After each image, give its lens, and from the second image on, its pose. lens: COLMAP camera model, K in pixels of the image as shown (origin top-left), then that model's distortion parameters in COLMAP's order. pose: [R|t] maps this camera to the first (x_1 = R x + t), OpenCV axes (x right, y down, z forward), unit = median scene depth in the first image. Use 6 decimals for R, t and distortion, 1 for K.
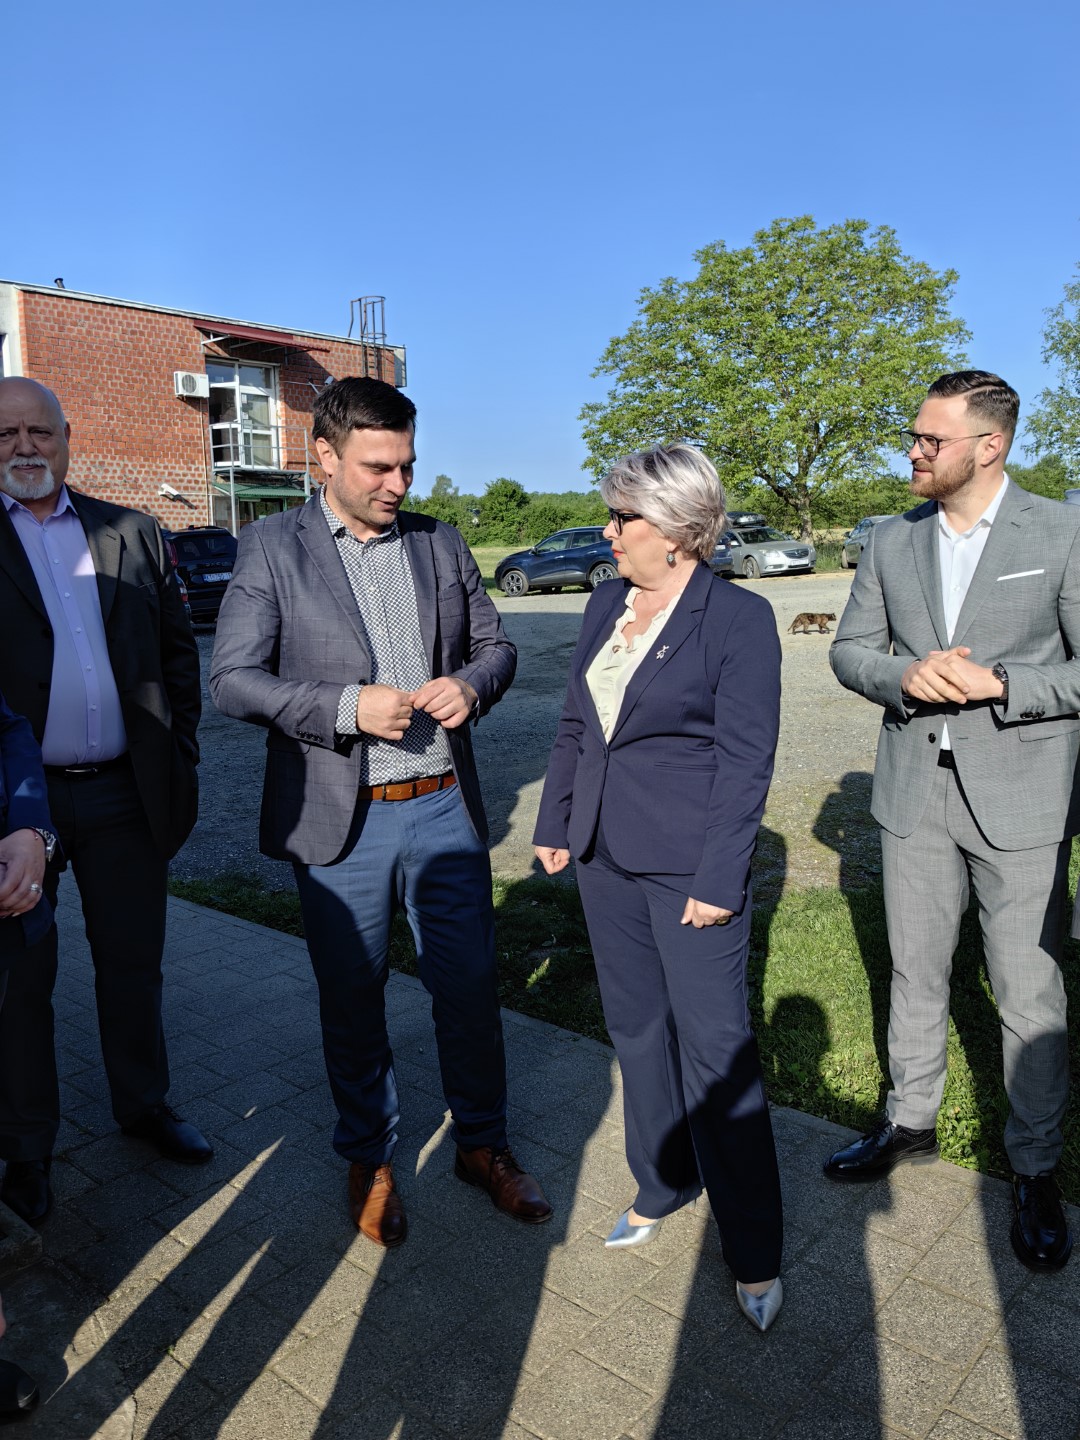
lens RADIAL K [[1124.3, 0, 530.3], [0, 1124.3, 709.8], [0, 0, 1]] dist [0.069296, -0.109020]
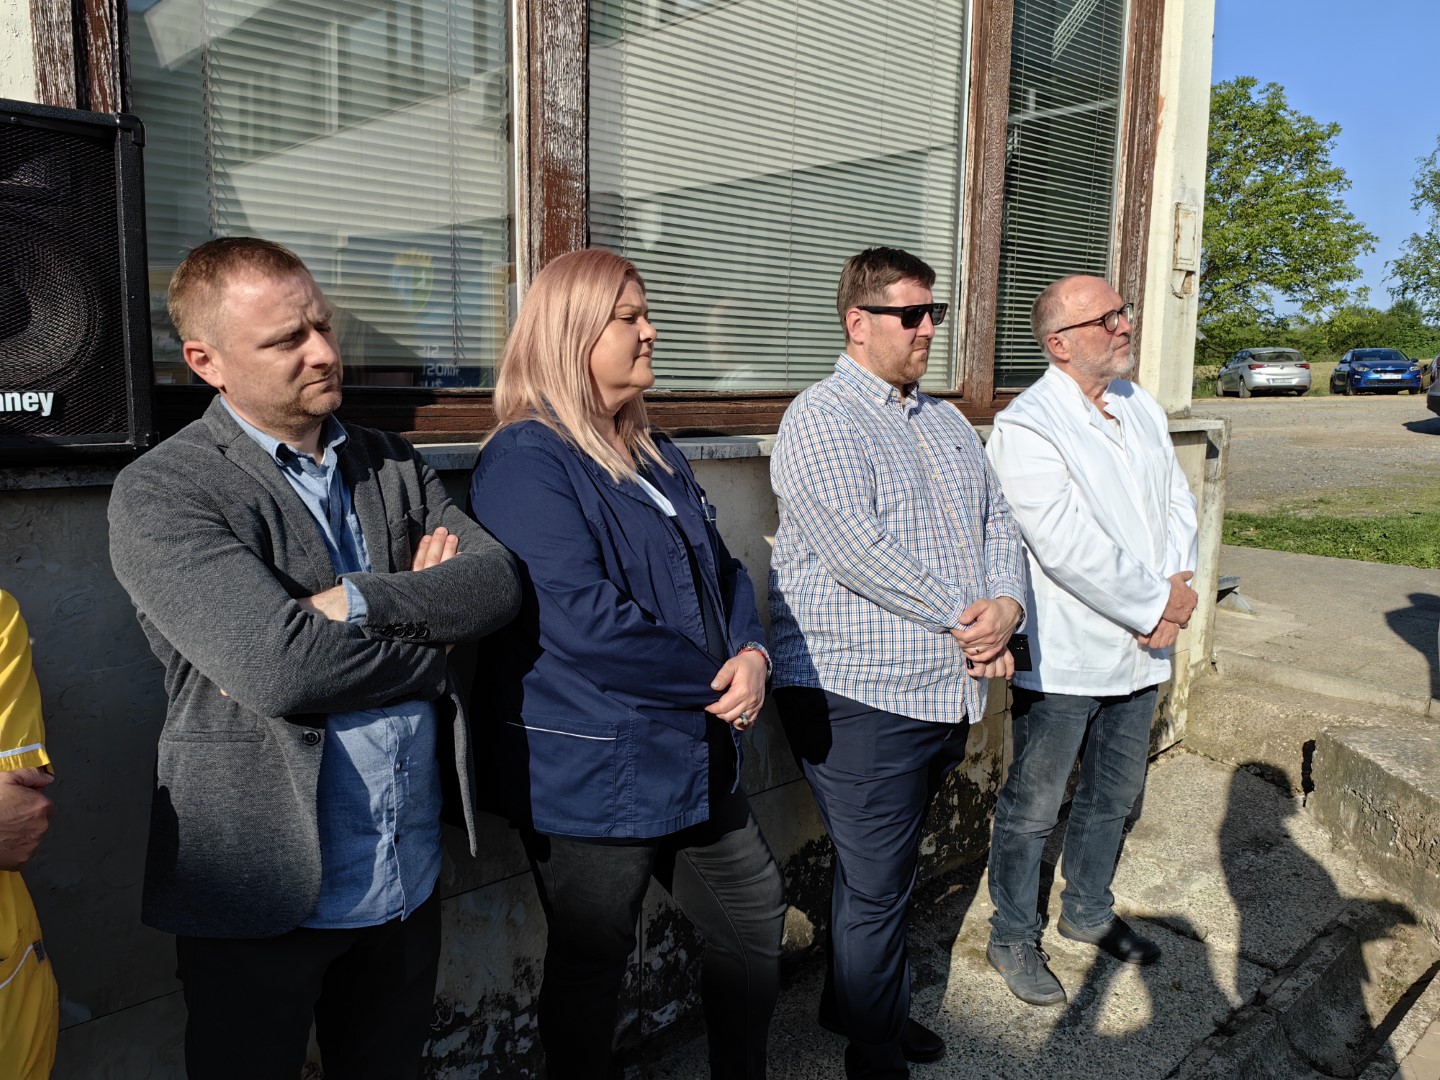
lens RADIAL K [[1124.3, 0, 692.6], [0, 1124.3, 526.8], [0, 0, 1]] dist [0.069296, -0.109020]
pose [[0.992150, 0.046129, -0.116236, -0.089377], [-0.047621, 0.998814, -0.010093, 0.034400], [0.115633, 0.015549, 0.993170, -0.131114]]
